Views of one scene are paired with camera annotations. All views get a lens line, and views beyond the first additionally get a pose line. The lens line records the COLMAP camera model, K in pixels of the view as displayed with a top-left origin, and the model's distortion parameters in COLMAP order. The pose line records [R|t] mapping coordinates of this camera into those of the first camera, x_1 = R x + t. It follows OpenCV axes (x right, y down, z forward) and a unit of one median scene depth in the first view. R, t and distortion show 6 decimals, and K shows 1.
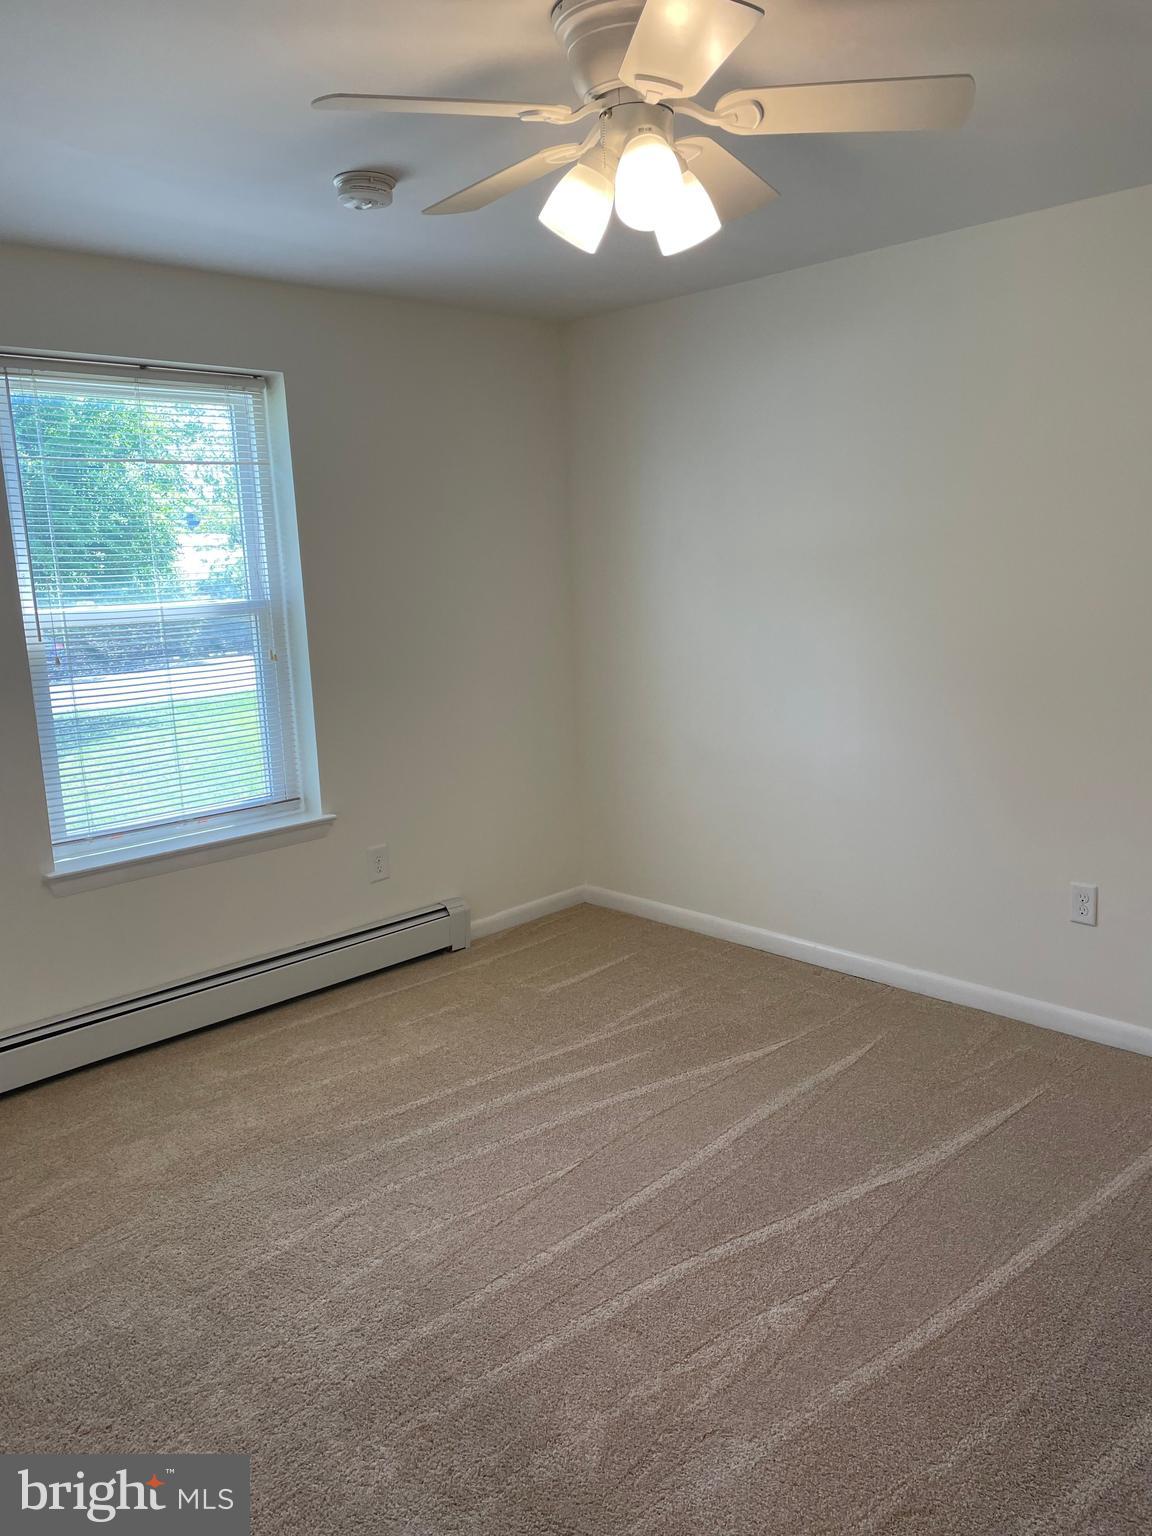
lens RADIAL K [[1169.0, 0, 605.0], [0, 1169.0, 760.4], [0, 0, 1]] dist [0.105385, -0.133659]
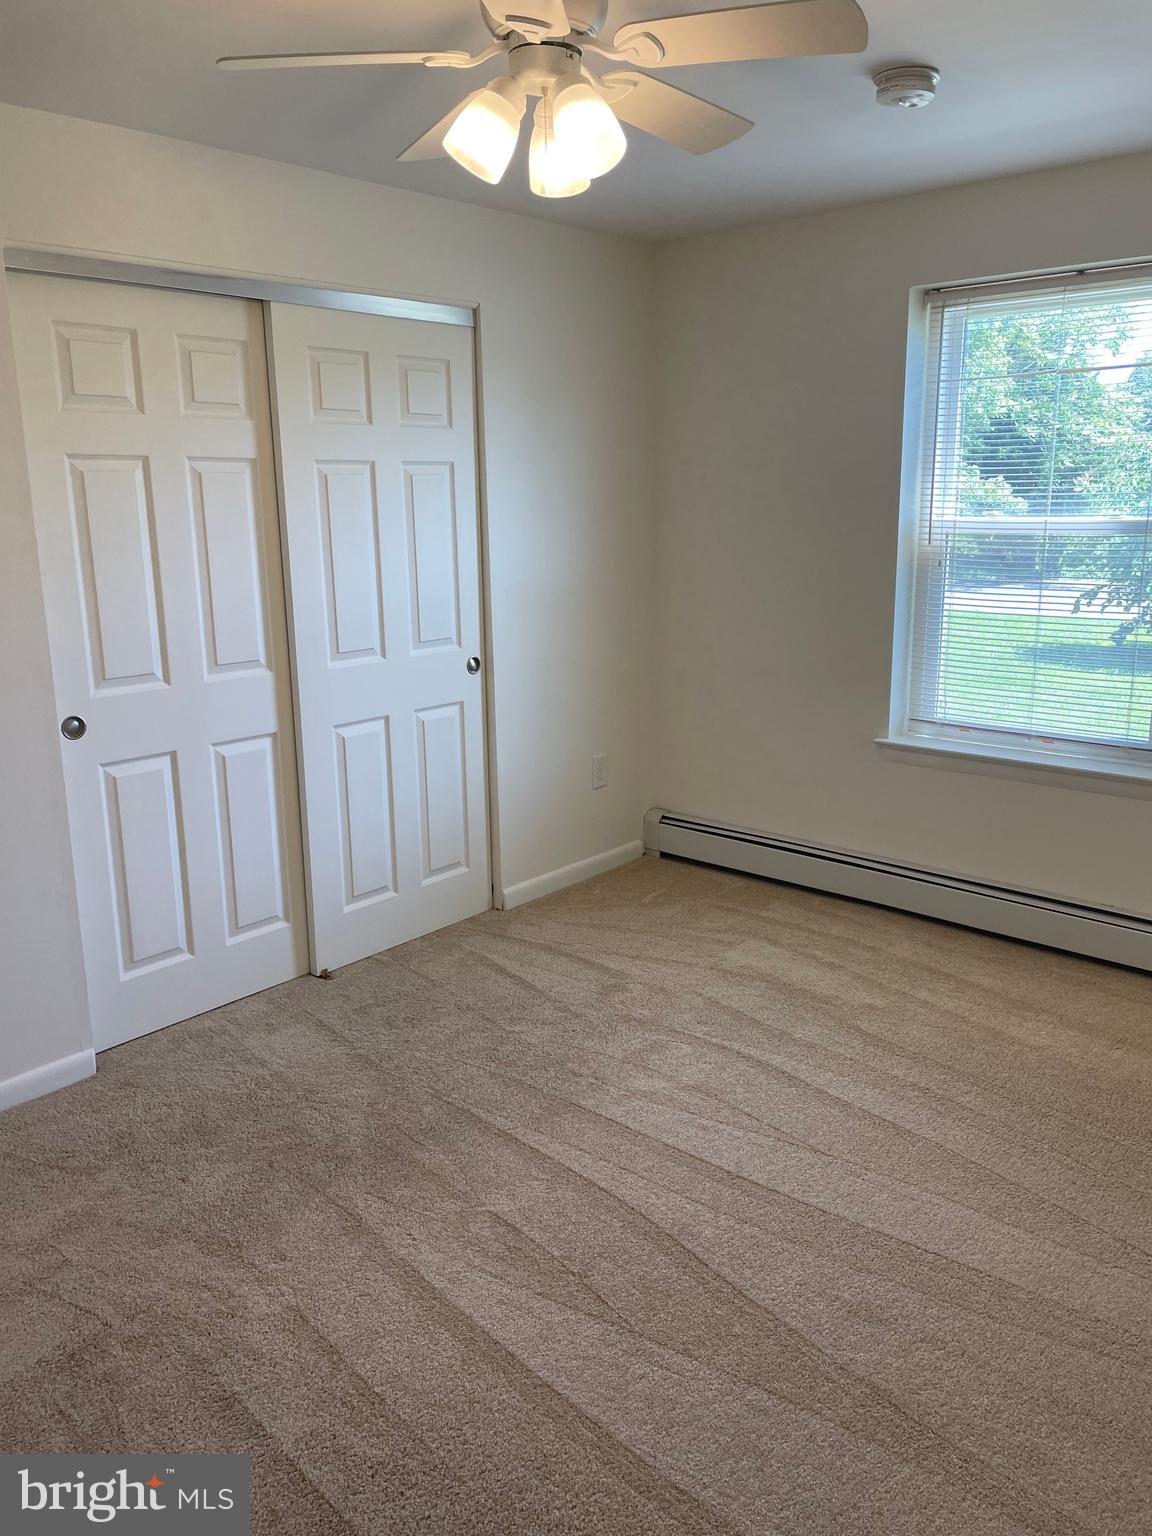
lens RADIAL K [[1169.0, 0, 605.0], [0, 1169.0, 760.4], [0, 0, 1]] dist [0.105385, -0.133659]
pose [[0.084590, 0.260787, -0.961683, 0.611932], [-0.170680, 0.954670, 0.243872, -0.117247], [0.981689, 0.143511, 0.125267, 0.539520]]
